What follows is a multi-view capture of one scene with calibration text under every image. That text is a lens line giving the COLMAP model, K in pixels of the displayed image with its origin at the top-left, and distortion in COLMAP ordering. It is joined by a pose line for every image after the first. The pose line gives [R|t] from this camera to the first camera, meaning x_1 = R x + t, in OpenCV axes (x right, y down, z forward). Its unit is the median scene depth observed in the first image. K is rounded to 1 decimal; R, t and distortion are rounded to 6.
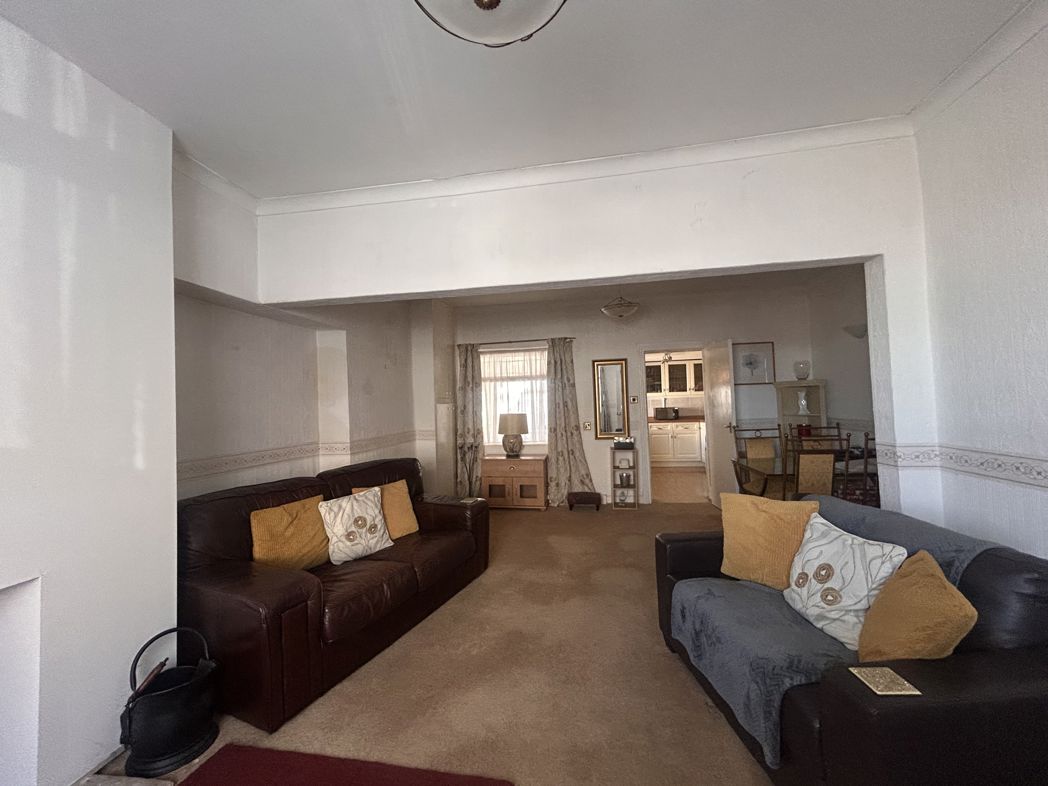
lens RADIAL K [[426.2, 0, 515.8], [0, 426.2, 393.2], [0, 0, 1]] dist [-0.000799, -0.000293]
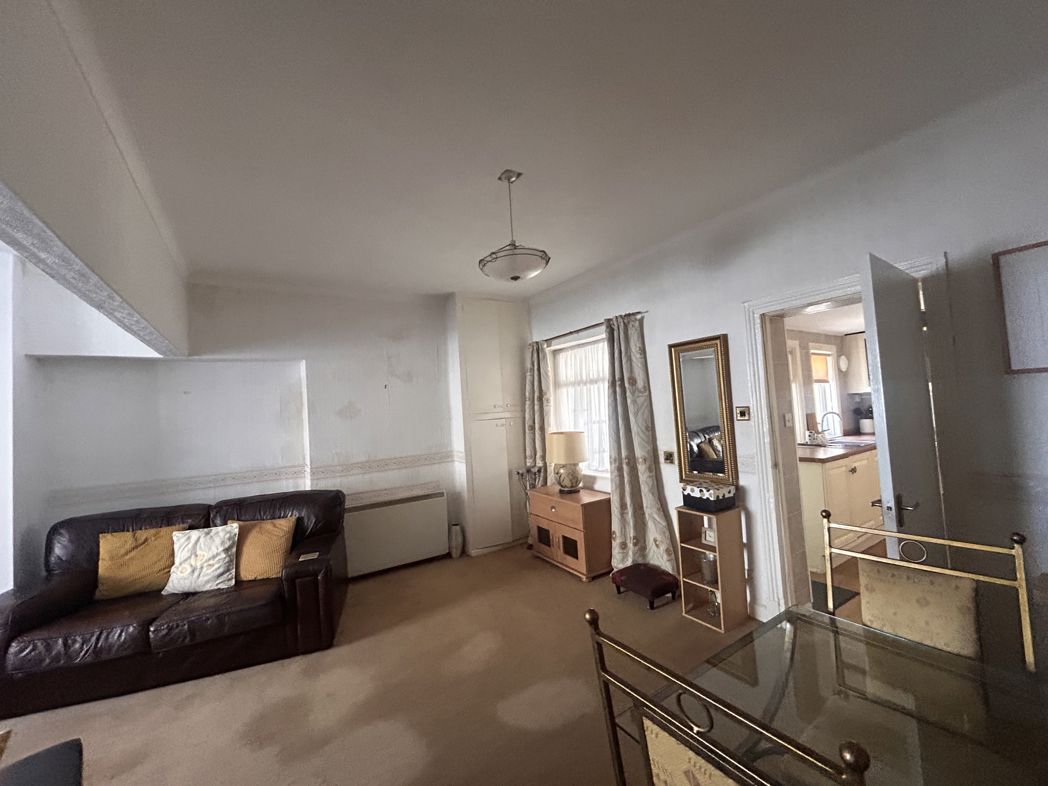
lens RADIAL K [[426.2, 0, 522.6], [0, 426.2, 387.4], [0, 0, 1]] dist [-0.000799, -0.000293]
pose [[0.671880, -0.043284, -0.739394, 0.433799], [0.056935, 0.998355, -0.006708, -0.025228], [0.738468, -0.037590, 0.673239, 0.419595]]
